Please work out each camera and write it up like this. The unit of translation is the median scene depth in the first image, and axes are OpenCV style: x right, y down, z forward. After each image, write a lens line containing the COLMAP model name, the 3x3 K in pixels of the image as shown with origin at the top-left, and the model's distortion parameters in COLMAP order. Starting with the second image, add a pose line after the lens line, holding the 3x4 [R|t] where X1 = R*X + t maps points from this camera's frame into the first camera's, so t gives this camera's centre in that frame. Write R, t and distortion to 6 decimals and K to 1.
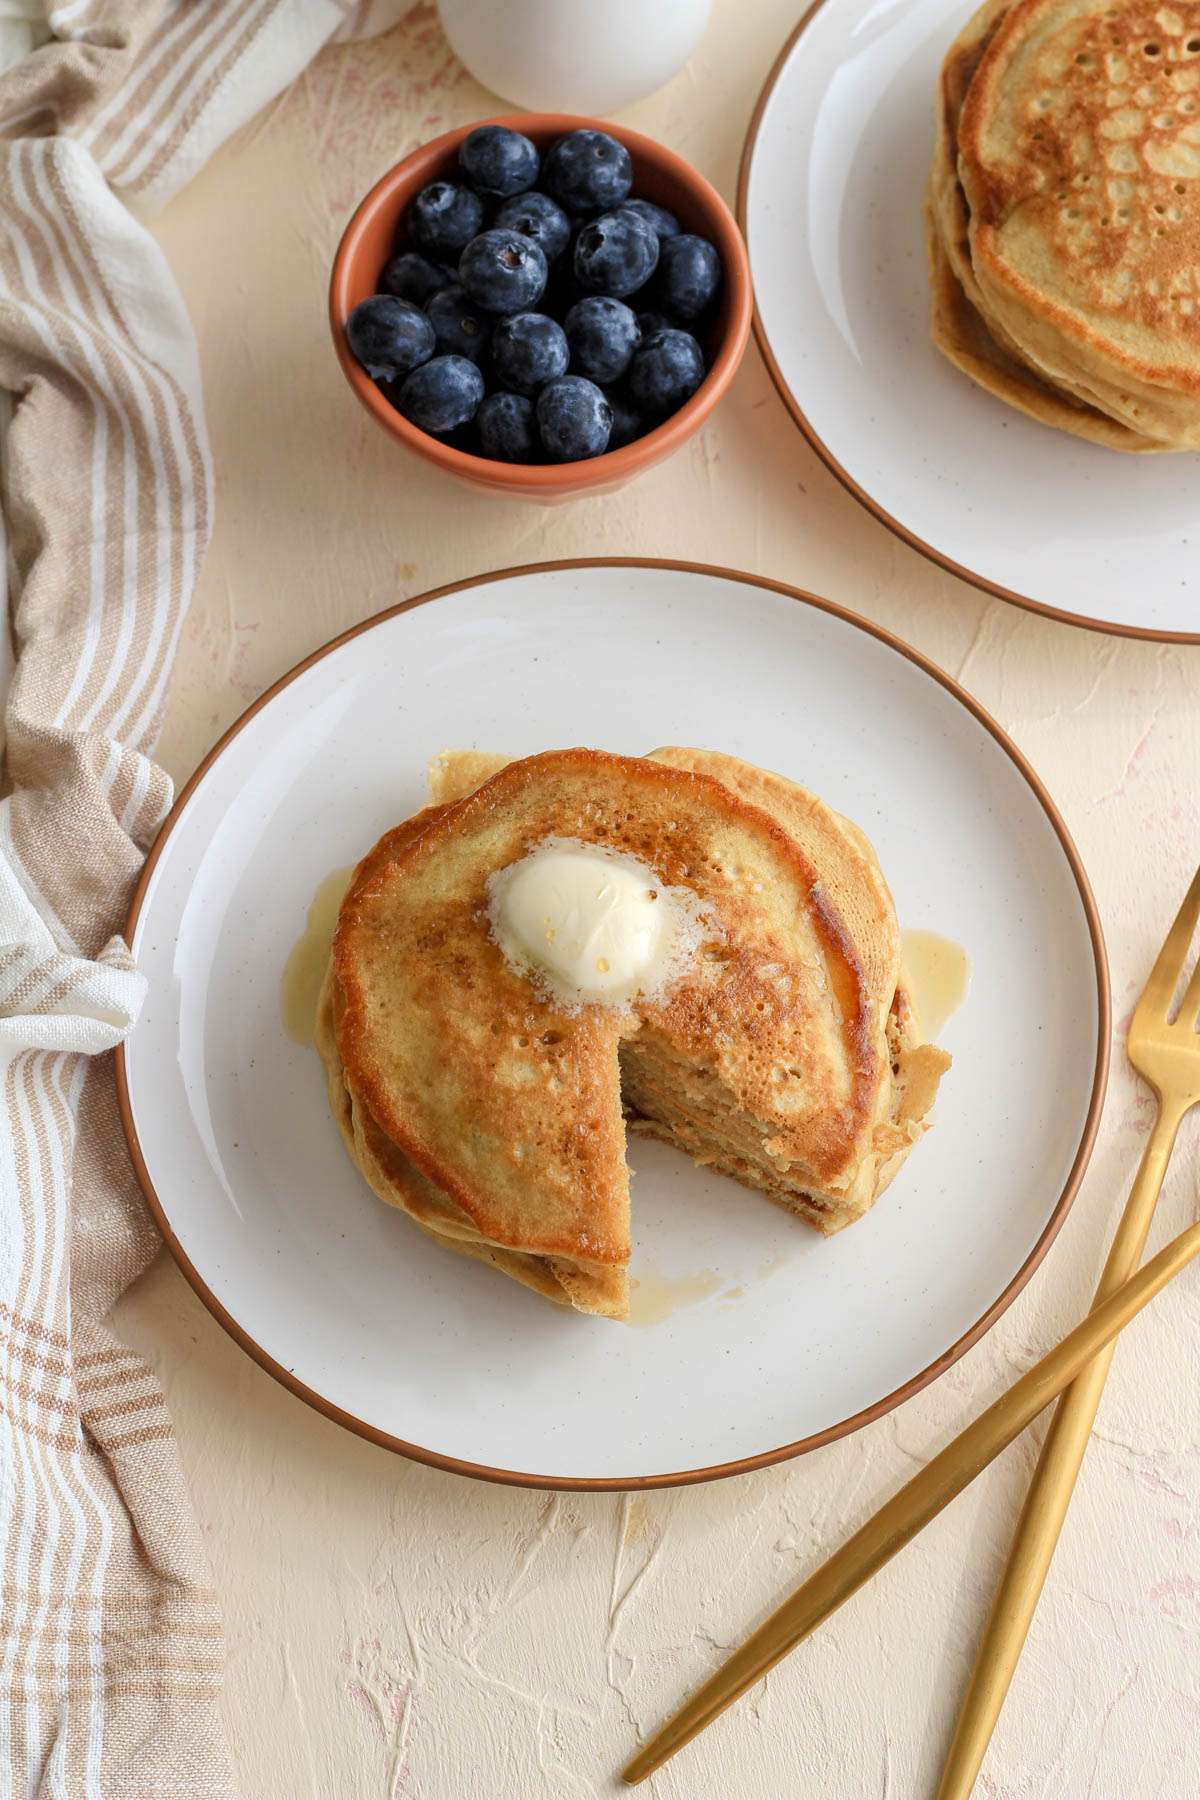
lens RADIAL K [[4502.3, 0, 608.7], [0, 4502.3, 915.4], [0, 0, 1]] dist [-0.095010, 0.000000]
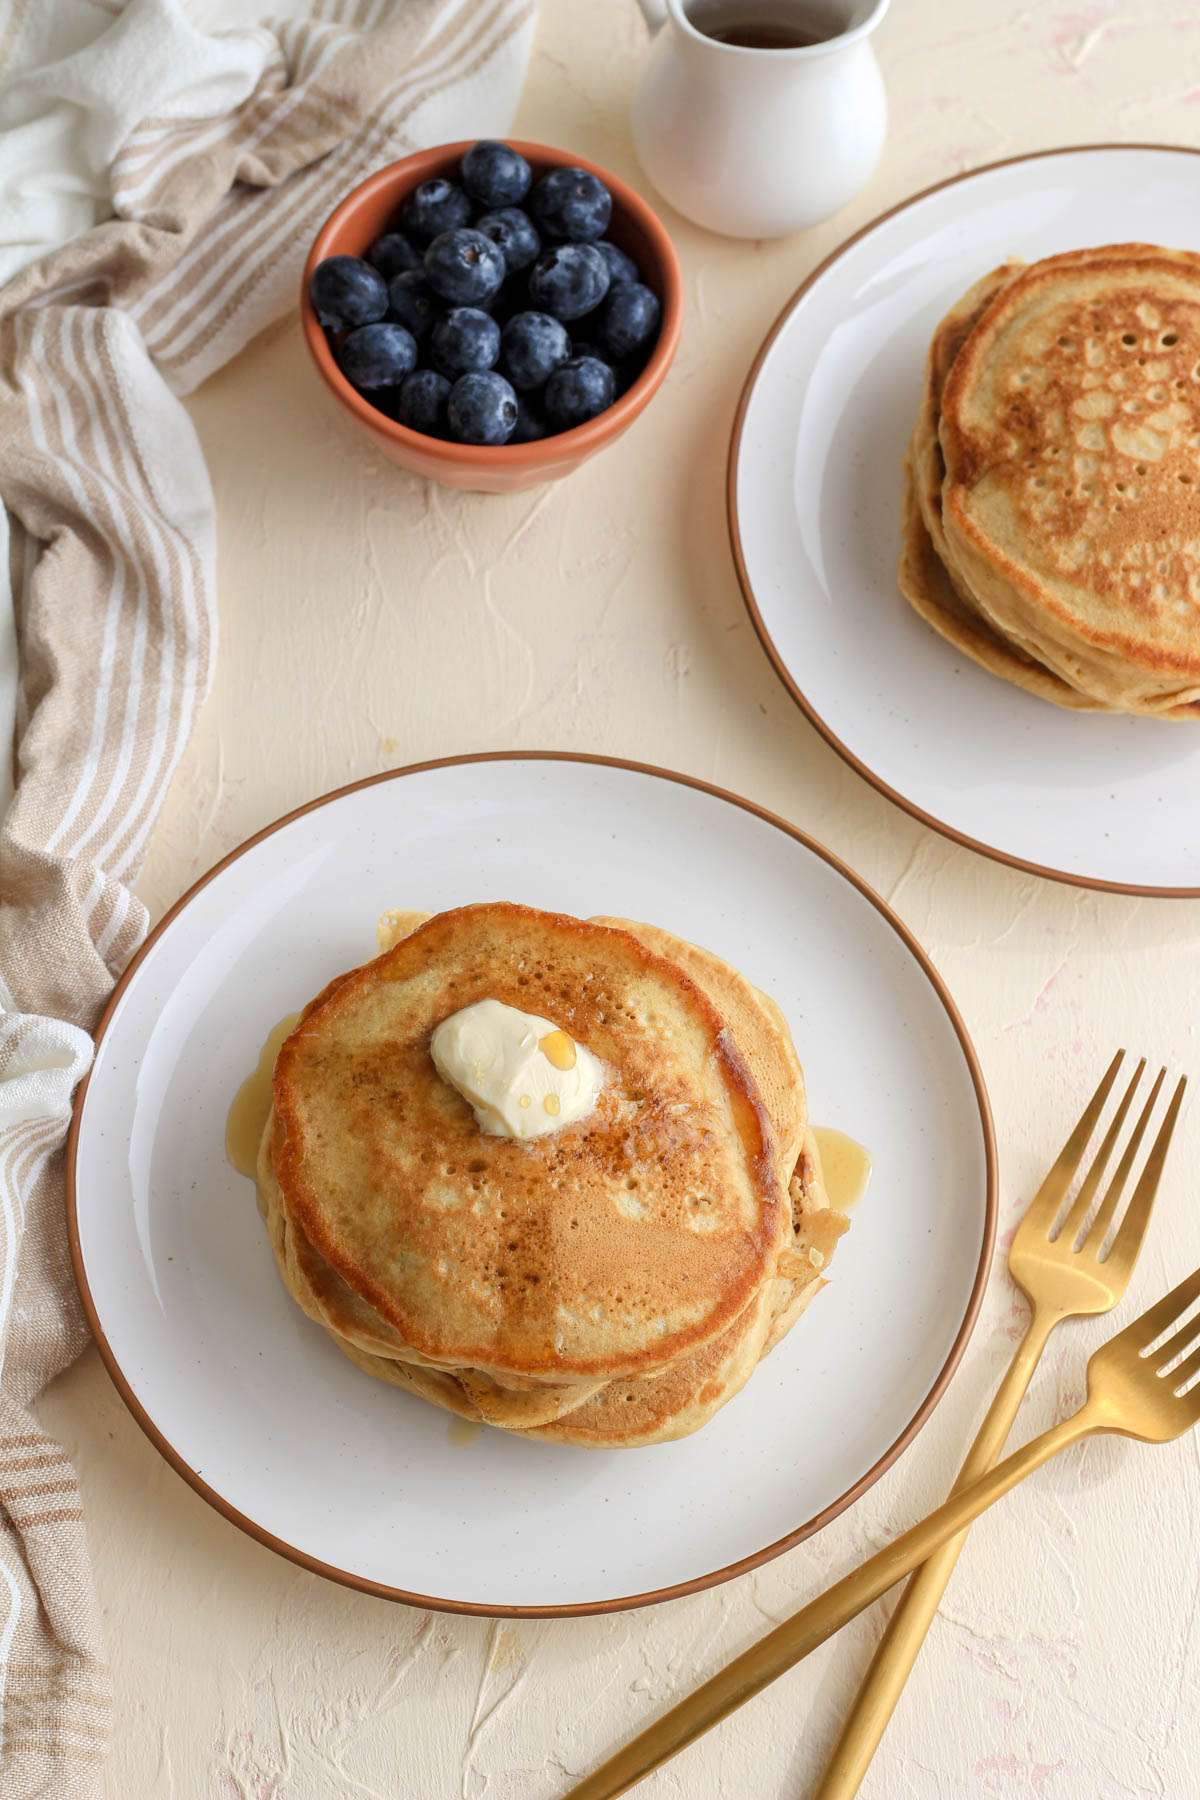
lens RADIAL K [[4502.3, 0, 605.6], [0, 4502.3, 905.9], [0, 0, 1]] dist [-0.095010, 0.000000]
pose [[0.993964, 0.109196, 0.010593, -0.000526], [-0.108483, 0.992661, -0.053434, 0.013778], [-0.016350, 0.051962, 0.998515, -0.071880]]
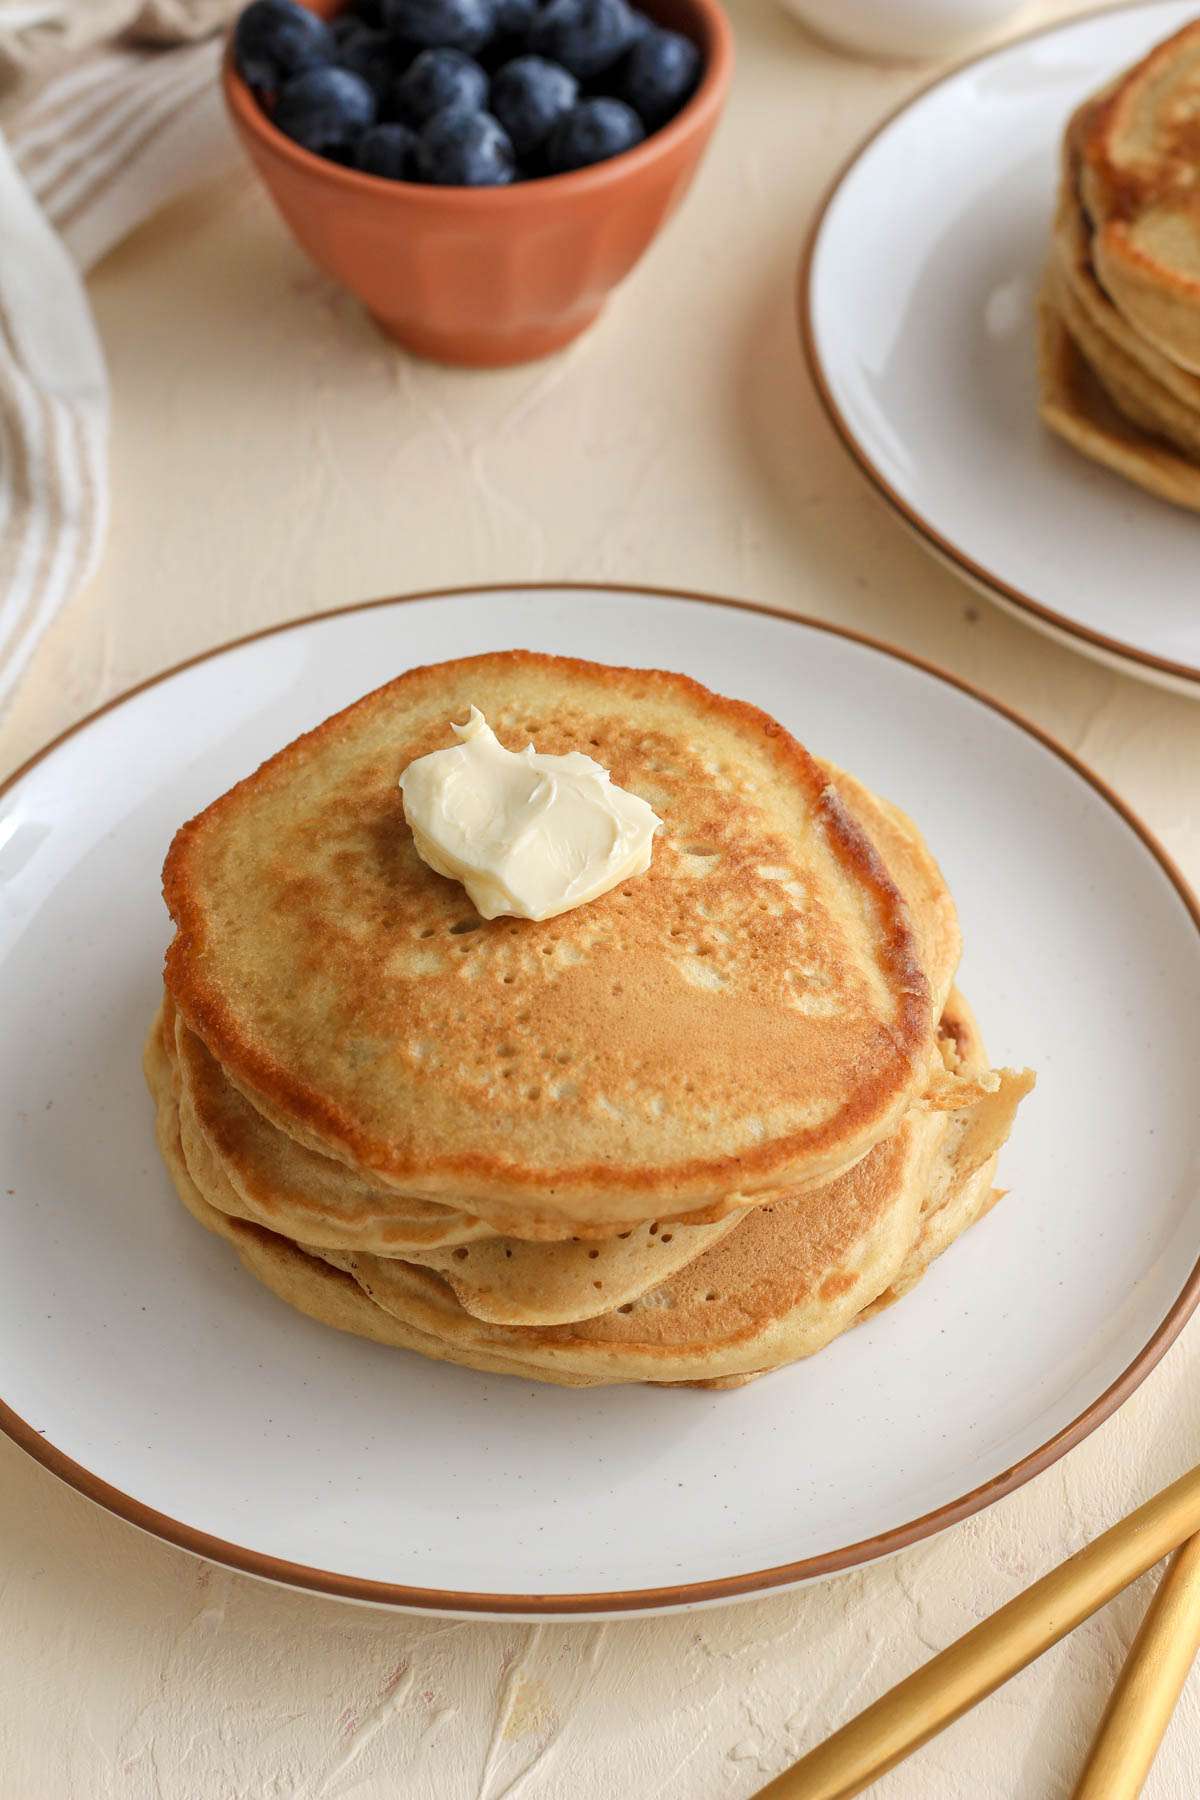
lens RADIAL K [[4502.3, 0, 597.1], [0, 4502.3, 930.6], [0, 0, 1]] dist [-0.095010, 0.000000]
pose [[0.996530, 0.077545, -0.030249, 0.027382], [-0.083217, 0.920312, -0.382231, 0.275556], [-0.001802, 0.383422, 0.923571, 0.329004]]
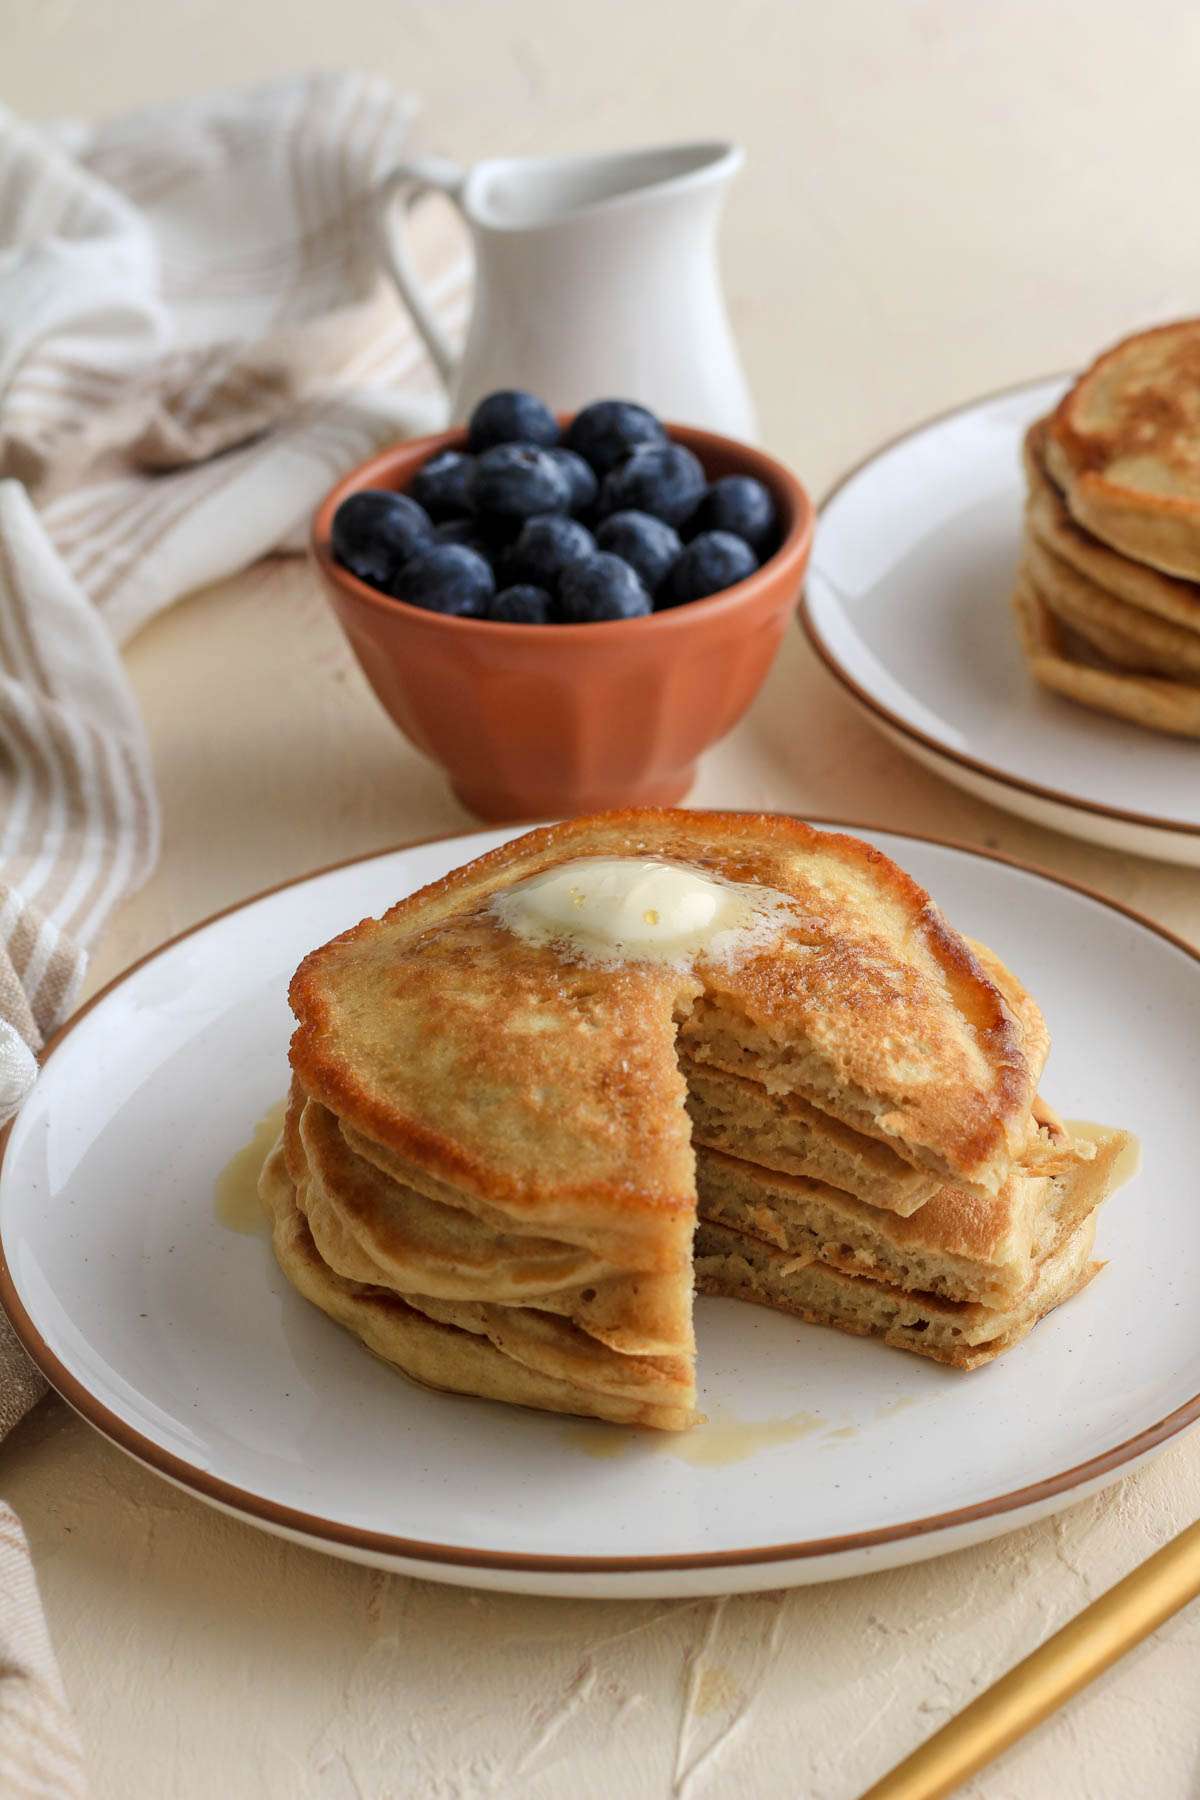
lens RADIAL K [[4502.3, 0, 612.9], [0, 4502.3, 917.7], [0, 0, 1]] dist [-0.095010, 0.000000]
pose [[0.999964, -0.007085, 0.004657, -0.010428], [0.008454, 0.791399, -0.611242, 0.440803], [0.000645, 0.611259, 0.791430, 0.389466]]
